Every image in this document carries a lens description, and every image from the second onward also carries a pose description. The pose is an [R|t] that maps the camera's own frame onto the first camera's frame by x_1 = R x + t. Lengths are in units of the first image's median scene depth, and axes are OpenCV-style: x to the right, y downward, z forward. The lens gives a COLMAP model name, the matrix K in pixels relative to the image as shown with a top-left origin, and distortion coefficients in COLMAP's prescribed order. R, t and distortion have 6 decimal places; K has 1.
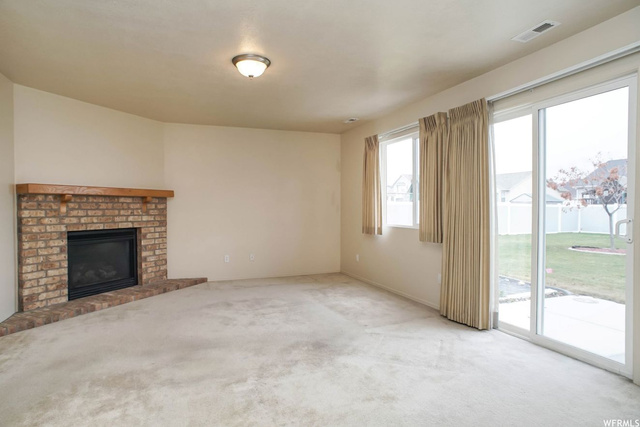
lens RADIAL K [[371.7, 0, 321.6], [0, 371.7, 211.1], [0, 0, 1]] dist [-0.087206, 0.057169]
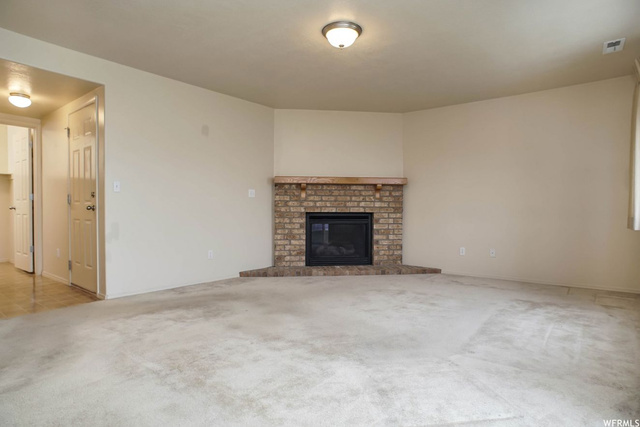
lens RADIAL K [[371.7, 0, 321.6], [0, 371.7, 211.1], [0, 0, 1]] dist [-0.087206, 0.057169]
pose [[0.502608, 0.008103, -0.864476, 0.465284], [-0.011395, 0.999931, 0.002748, 0.046293], [0.864439, 0.008469, 0.502666, 0.362794]]
